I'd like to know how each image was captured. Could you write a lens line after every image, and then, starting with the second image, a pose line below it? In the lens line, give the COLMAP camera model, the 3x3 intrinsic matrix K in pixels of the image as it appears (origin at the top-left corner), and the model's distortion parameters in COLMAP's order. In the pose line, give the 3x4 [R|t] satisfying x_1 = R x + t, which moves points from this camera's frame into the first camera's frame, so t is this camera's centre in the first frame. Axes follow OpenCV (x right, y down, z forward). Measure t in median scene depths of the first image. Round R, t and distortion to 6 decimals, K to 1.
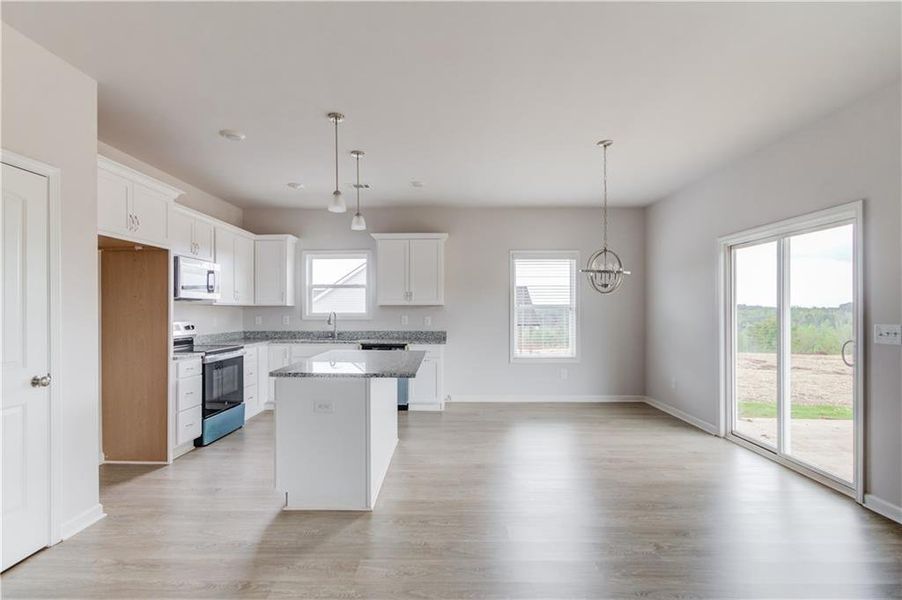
lens RADIAL K [[432.9, 0, 441.8], [0, 432.9, 310.0], [0, 0, 1]] dist [-0.009372, 0.006234]
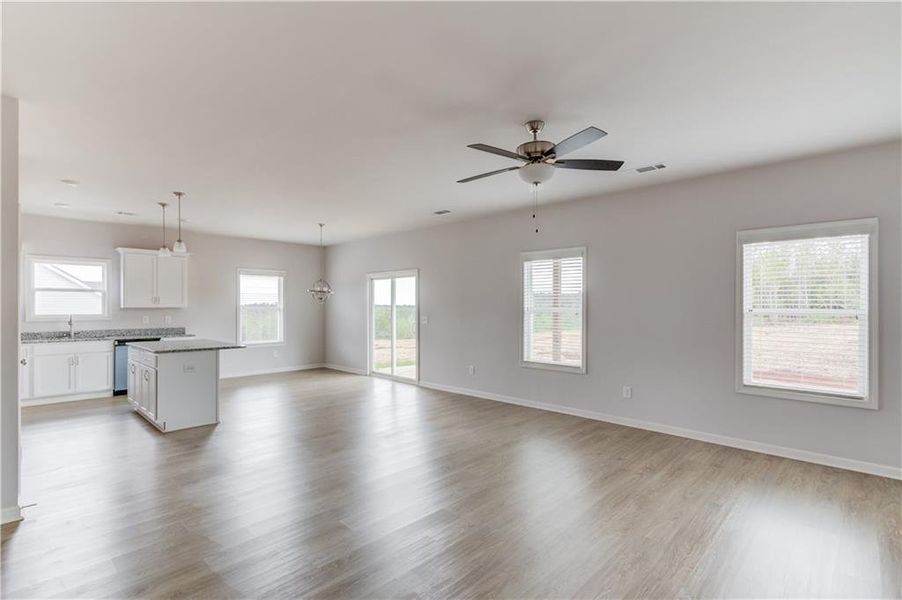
lens RADIAL K [[432.9, 0, 451.6], [0, 432.9, 305.6], [0, 0, 1]] dist [-0.009372, 0.006234]
pose [[0.681912, 0.001820, 0.731432, -0.455772], [0.000838, 0.999994, -0.003270, -0.013063], [-0.731434, 0.002842, 0.681907, -0.530906]]
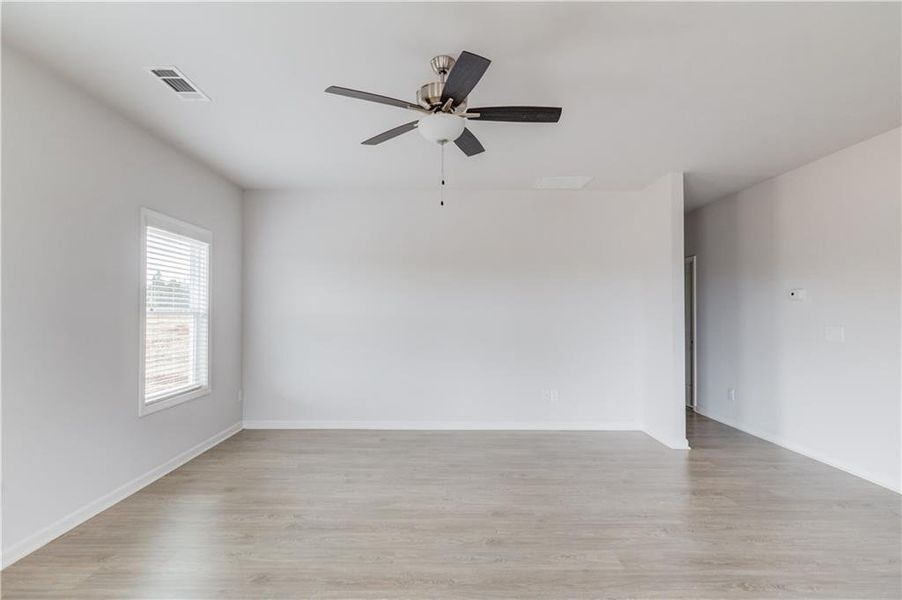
lens RADIAL K [[432.9, 0, 447.4], [0, 432.9, 304.0], [0, 0, 1]] dist [-0.009372, 0.006234]
pose [[-0.999832, -0.002709, -0.018146, 0.094385], [-0.002532, 0.999949, -0.009763, -0.009679], [0.018172, -0.009716, -0.999788, 0.299249]]
